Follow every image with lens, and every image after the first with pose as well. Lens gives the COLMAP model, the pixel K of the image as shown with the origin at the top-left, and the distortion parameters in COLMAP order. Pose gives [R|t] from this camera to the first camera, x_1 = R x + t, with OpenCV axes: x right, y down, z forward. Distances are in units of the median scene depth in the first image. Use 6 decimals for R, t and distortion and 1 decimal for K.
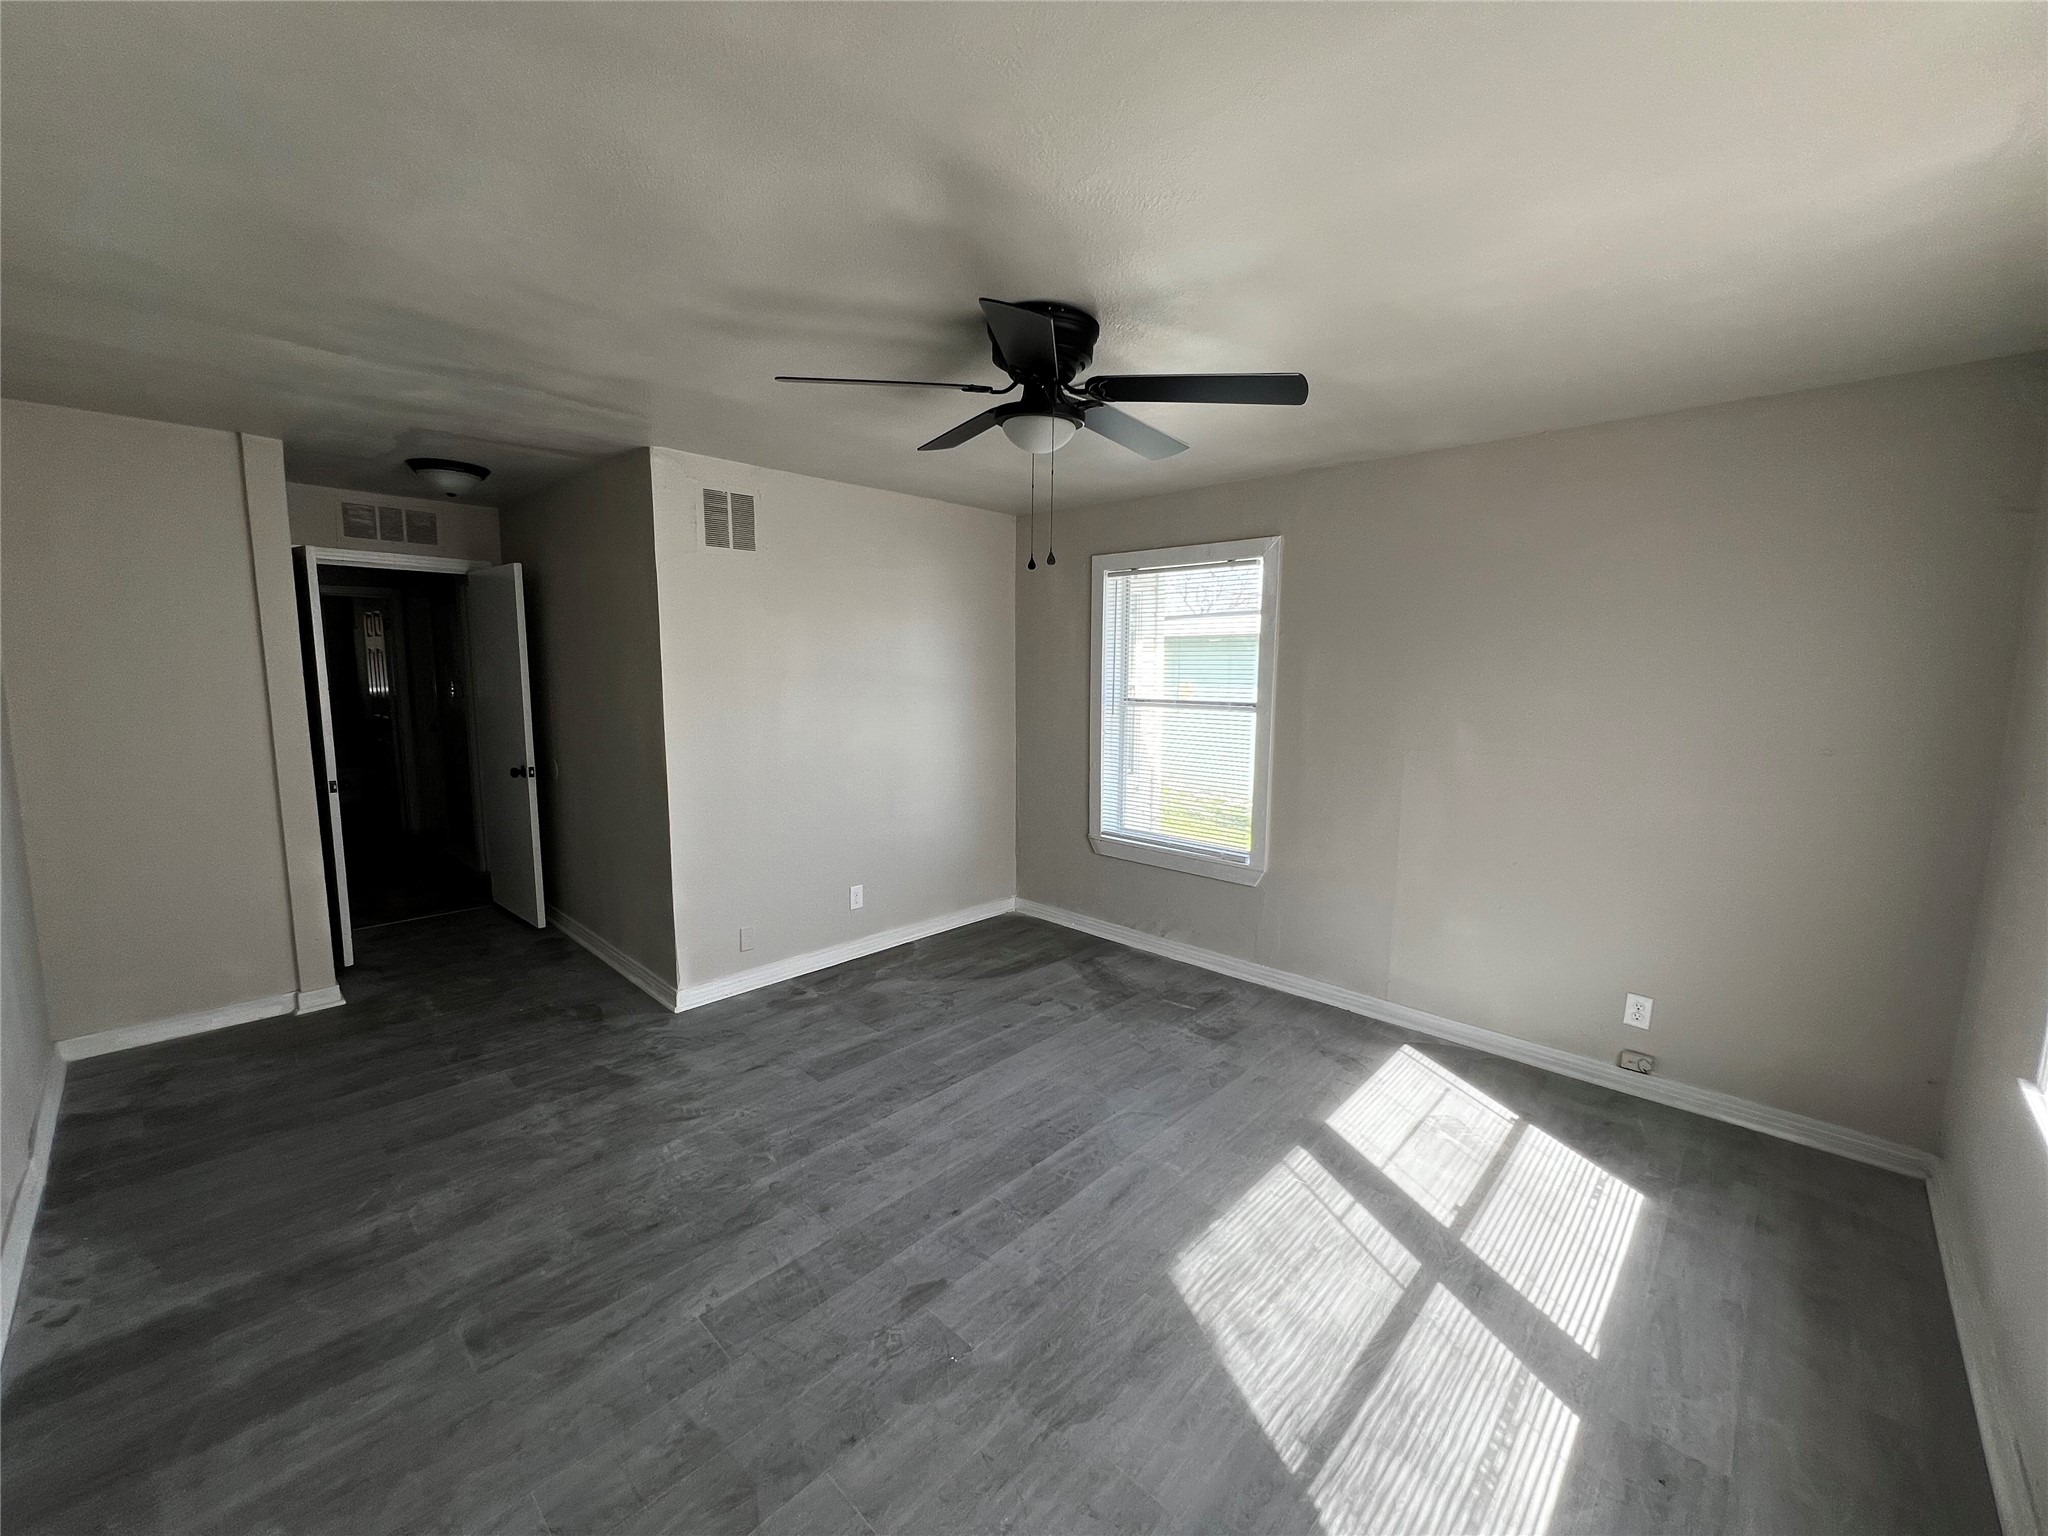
lens RADIAL K [[827.5, 0, 1024.0], [0, 827.5, 768.0], [0, 0, 1]] dist [-0.000502, -0.000258]
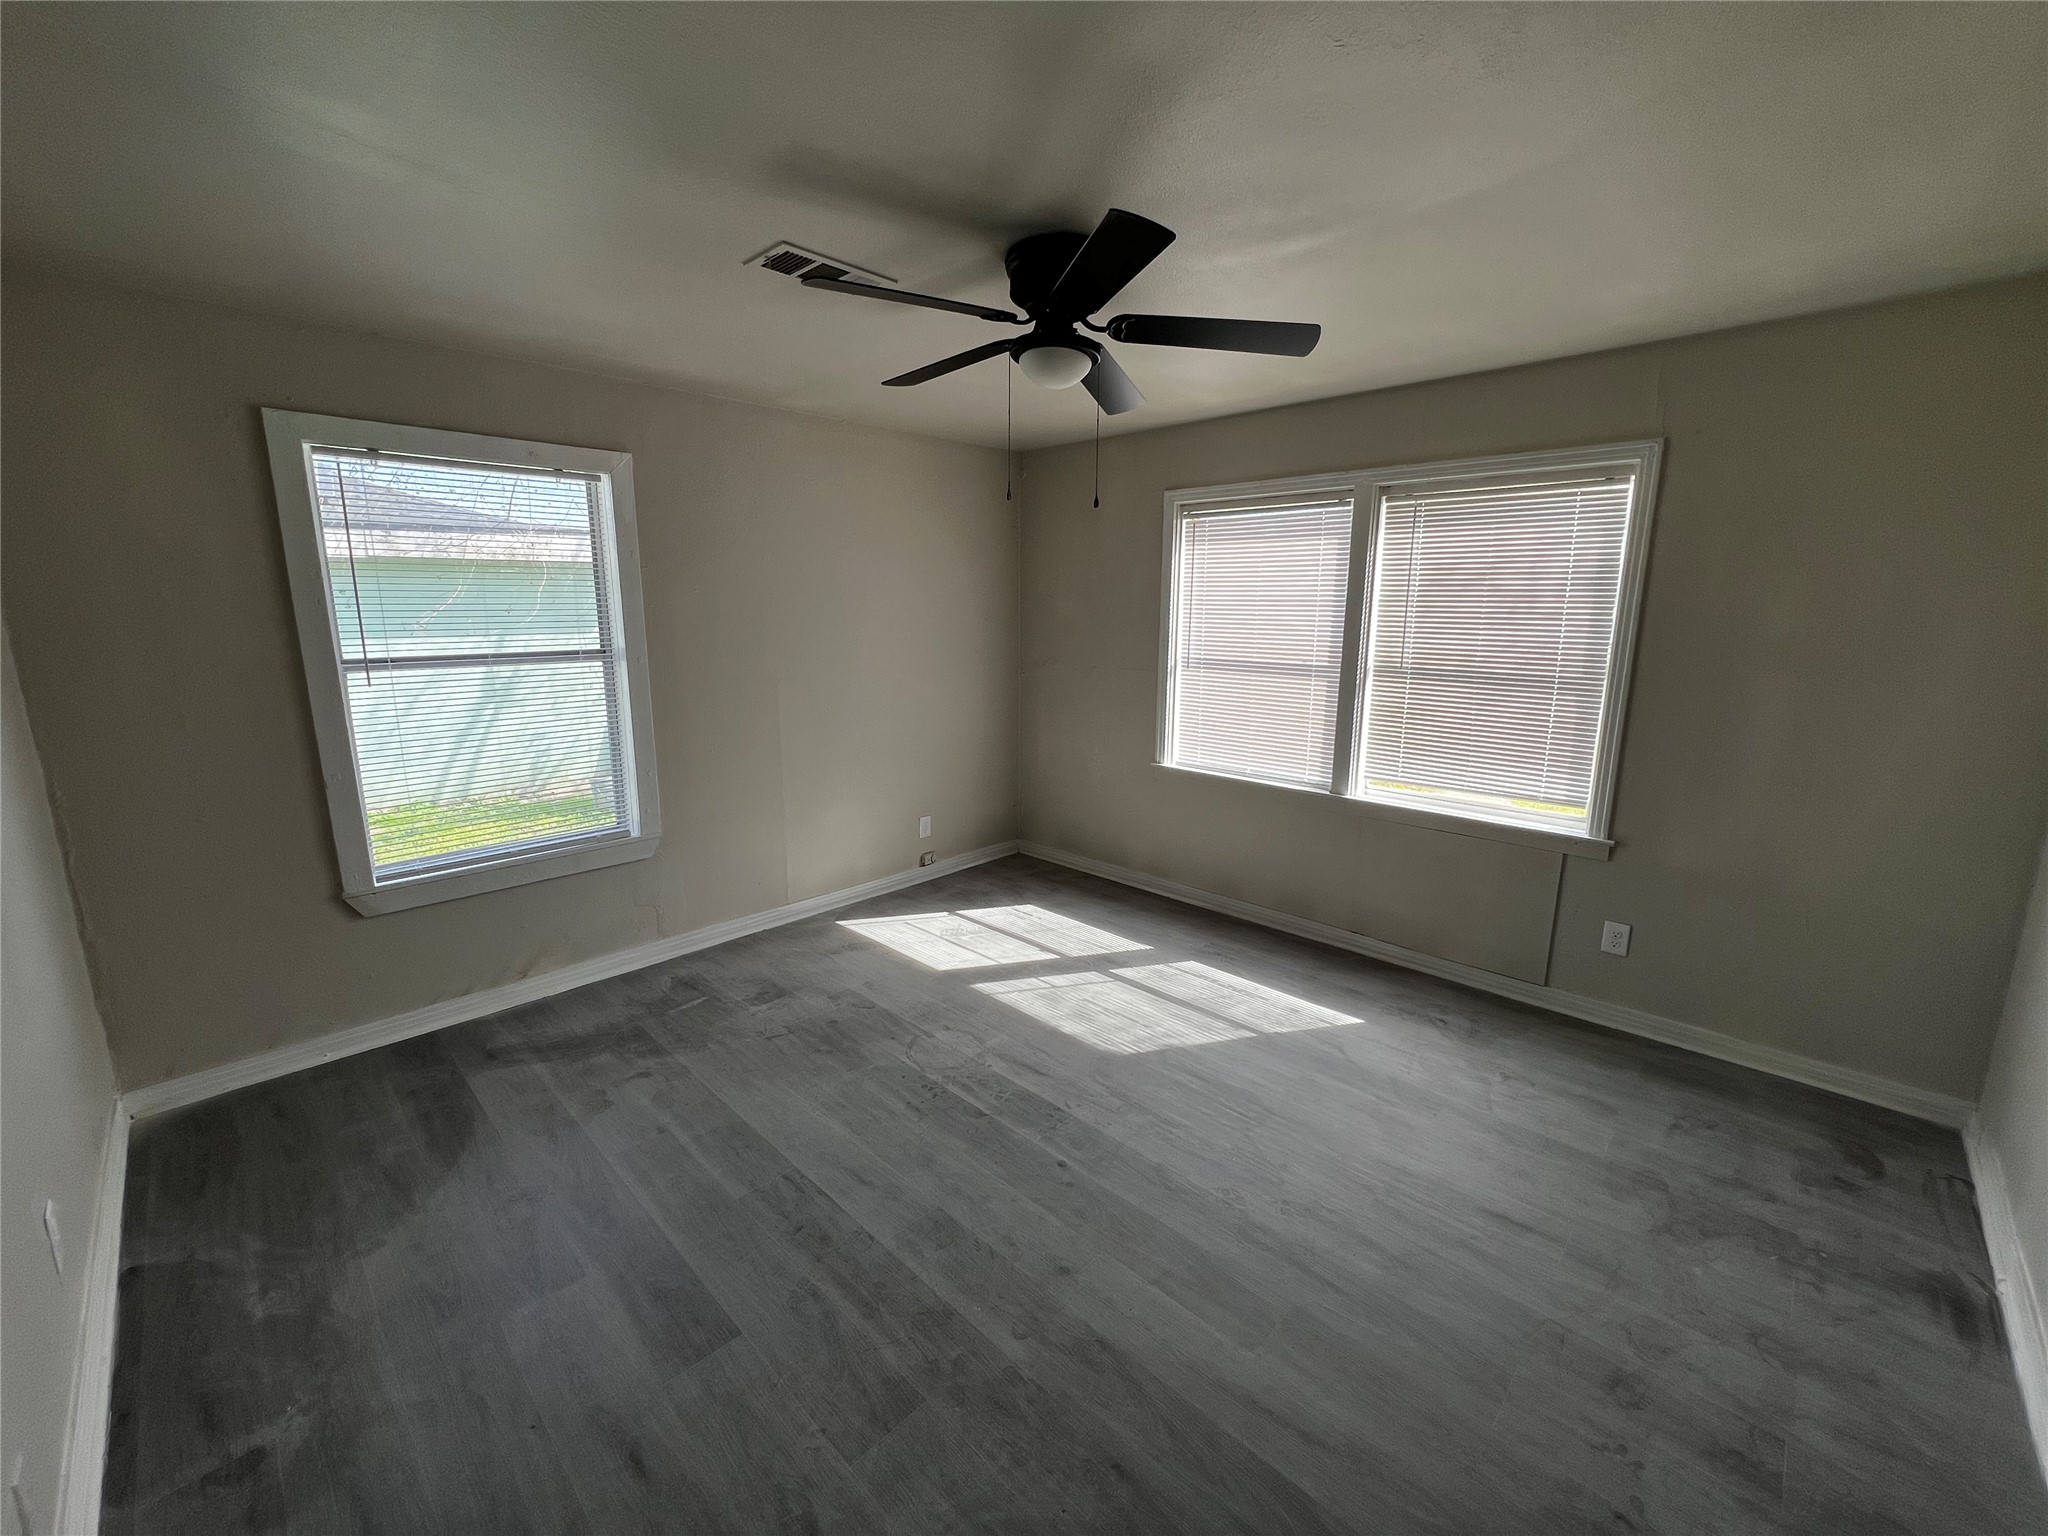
lens RADIAL K [[817.9, 0, 1024.0], [0, 817.9, 768.0], [0, 0, 1]] dist [-0.000324, 0.000040]
pose [[0.003509, -0.200370, 0.979714, -0.710128], [0.126443, 0.971946, 0.198328, -0.092147], [-0.991968, 0.123182, 0.028746, 0.719397]]
